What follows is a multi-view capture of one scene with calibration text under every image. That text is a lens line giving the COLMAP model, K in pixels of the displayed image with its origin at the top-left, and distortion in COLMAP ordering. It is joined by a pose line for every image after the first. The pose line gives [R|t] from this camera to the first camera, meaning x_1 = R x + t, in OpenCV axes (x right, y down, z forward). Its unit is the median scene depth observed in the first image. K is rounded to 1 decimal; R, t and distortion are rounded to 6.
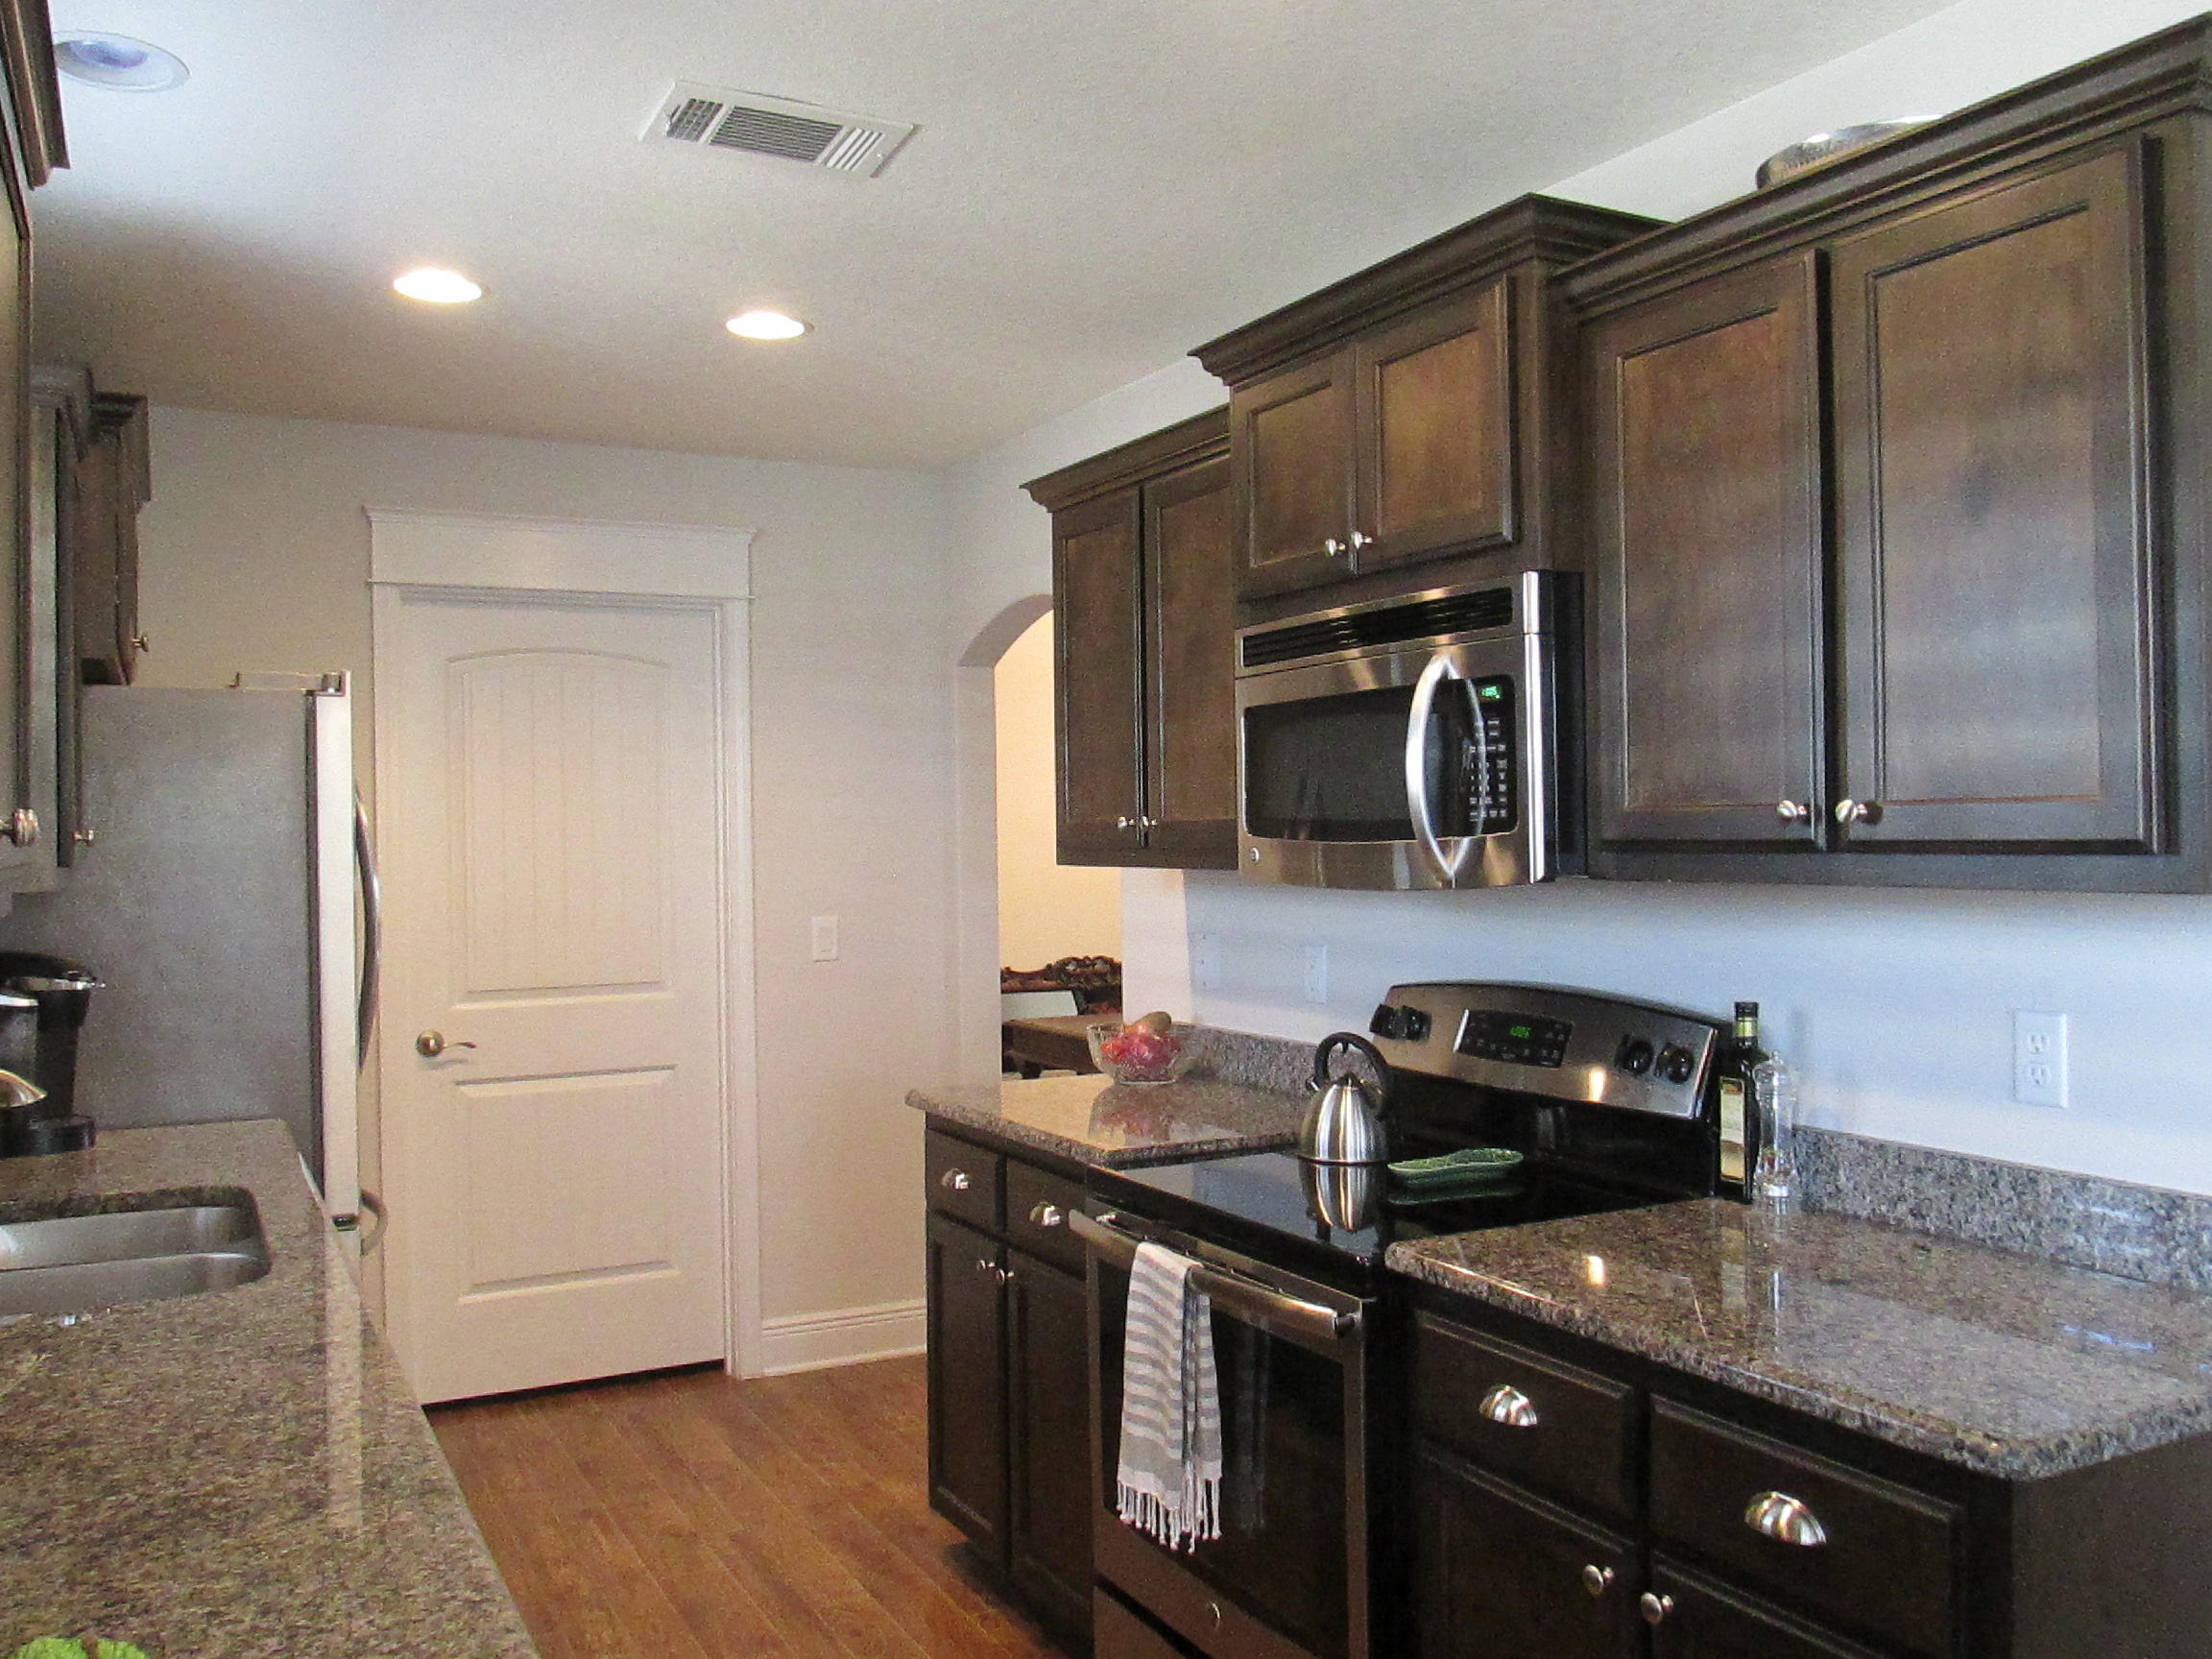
lens RADIAL K [[1860.8, 0, 1108.3], [0, 1860.8, 839.0], [0, 0, 1]] dist [-0.017948, -0.005870]
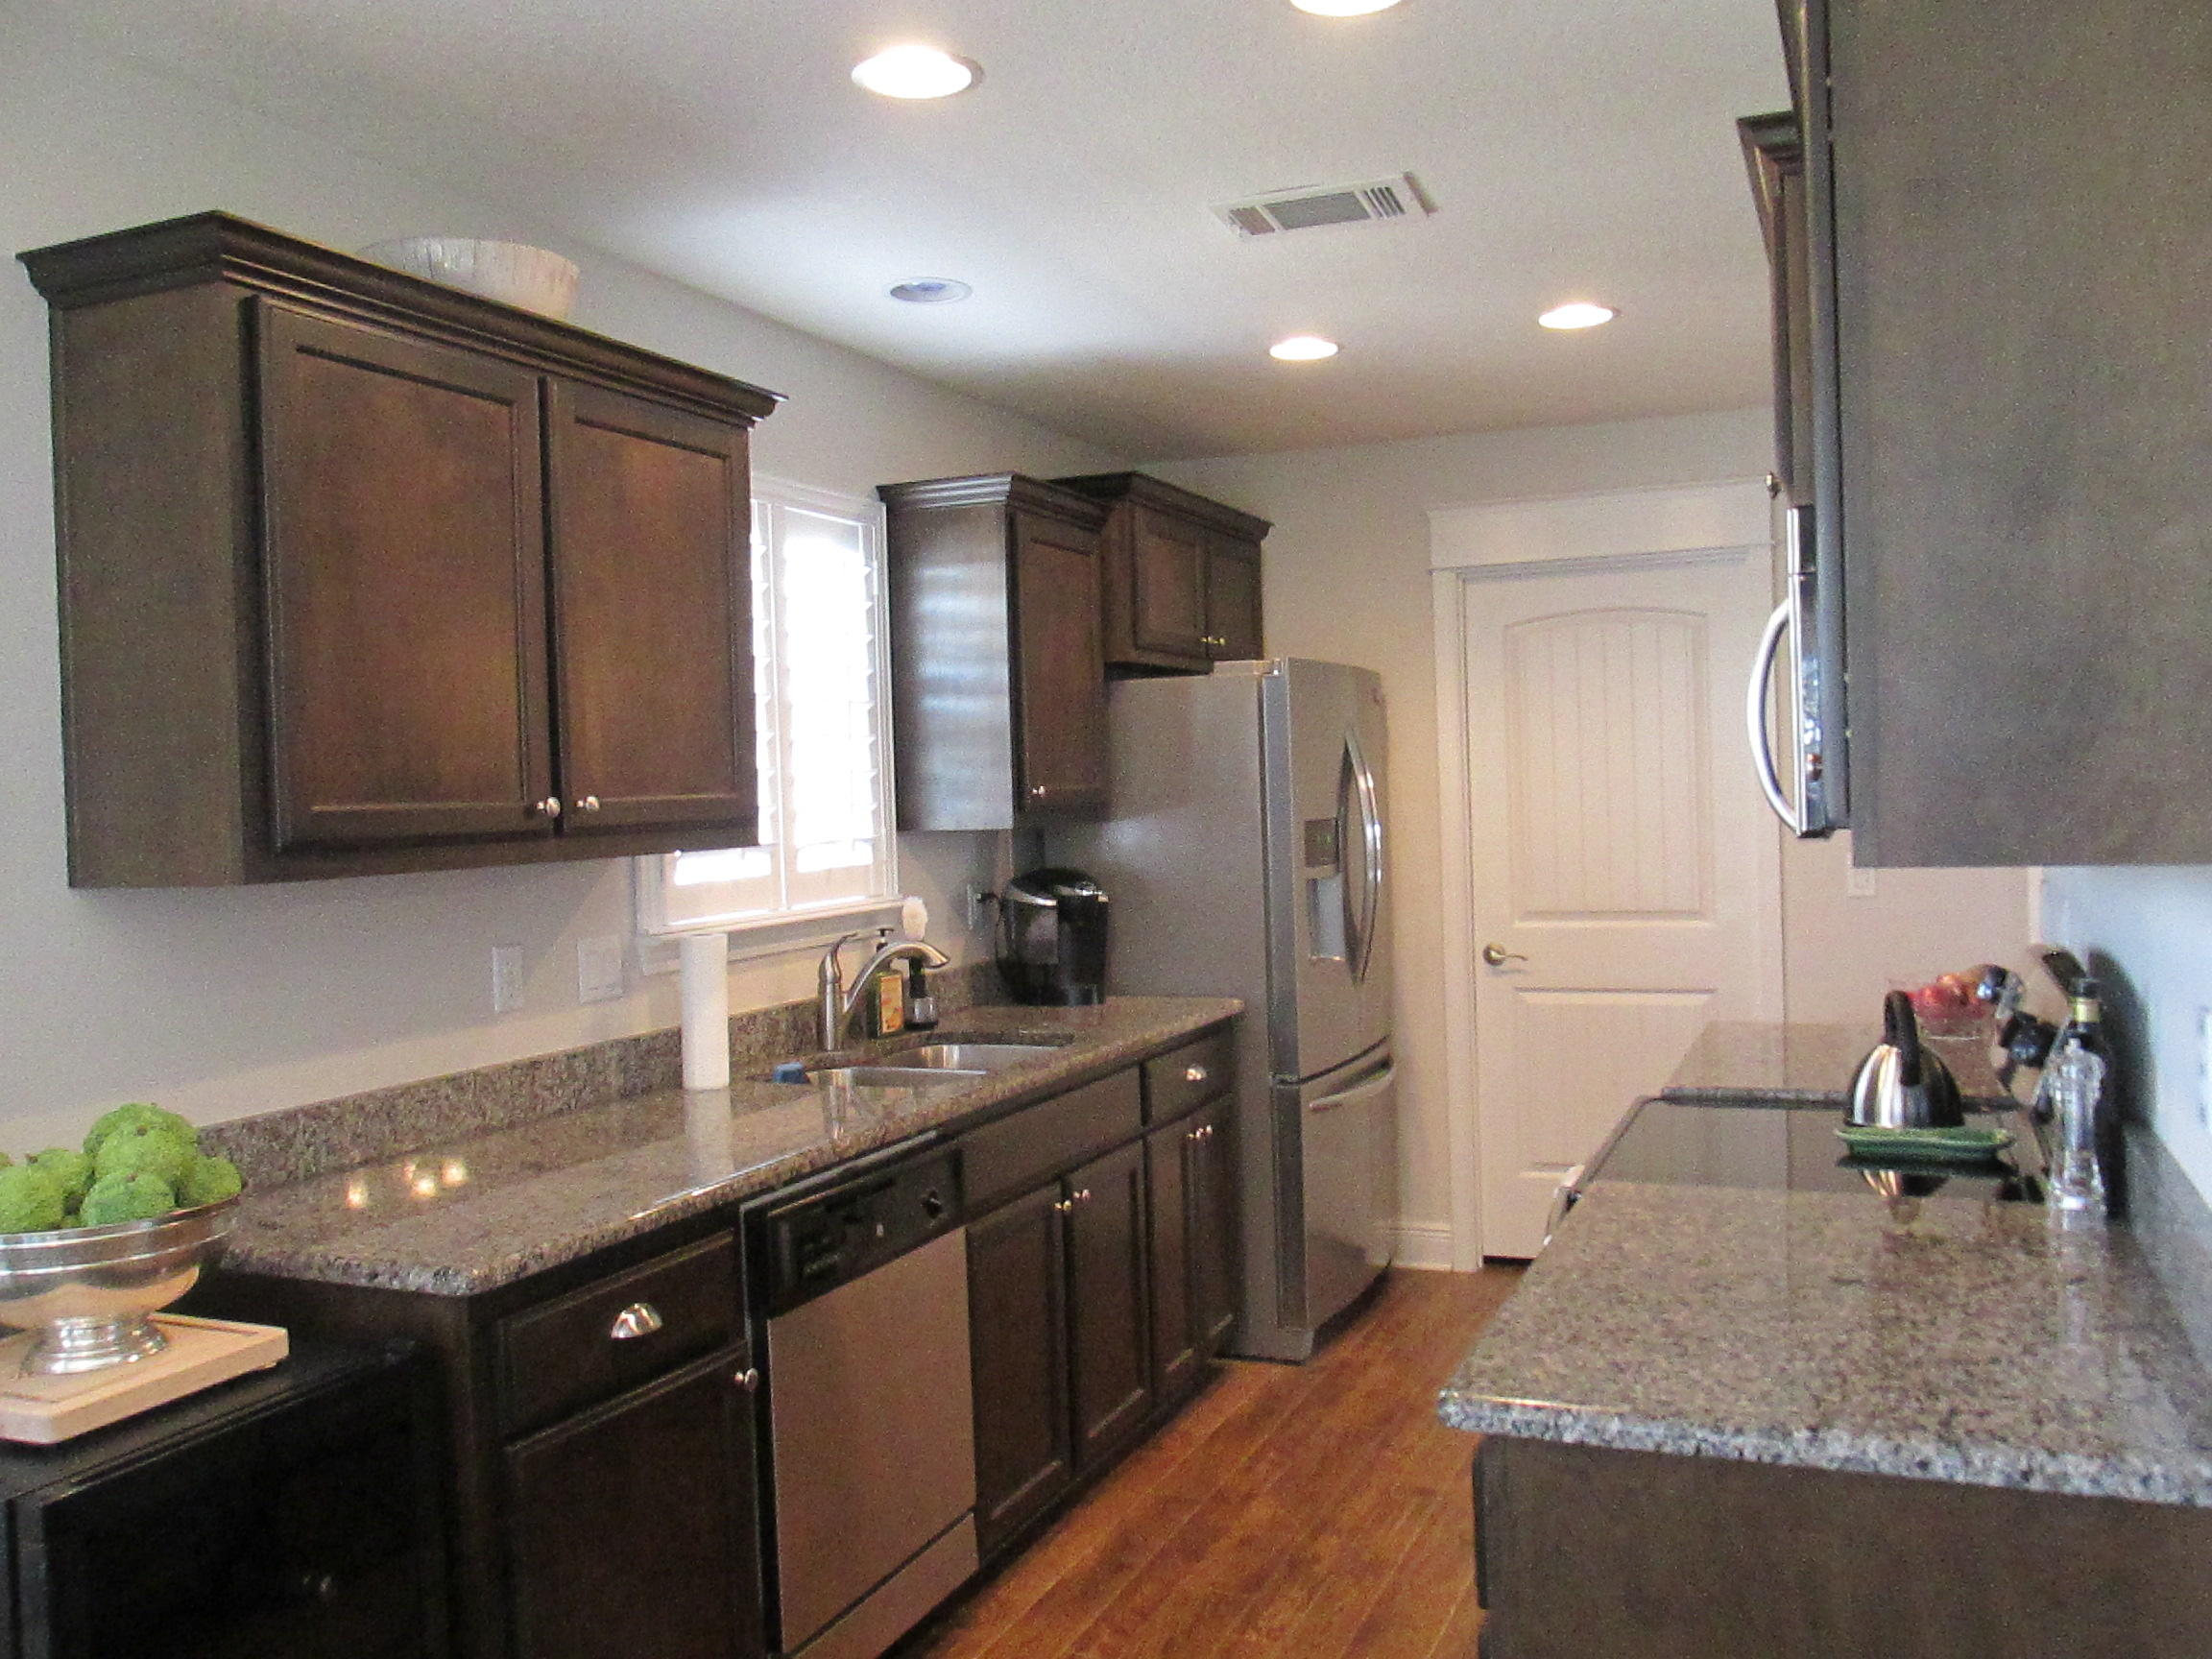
lens RADIAL K [[1860.8, 0, 1104.8], [0, 1860.8, 838.1], [0, 0, 1]] dist [-0.017948, -0.005870]
pose [[0.626185, 0.014697, -0.779536, 0.541766], [0.018805, 0.999247, 0.033945, -0.011748], [0.779448, -0.035915, 0.625437, 0.092180]]
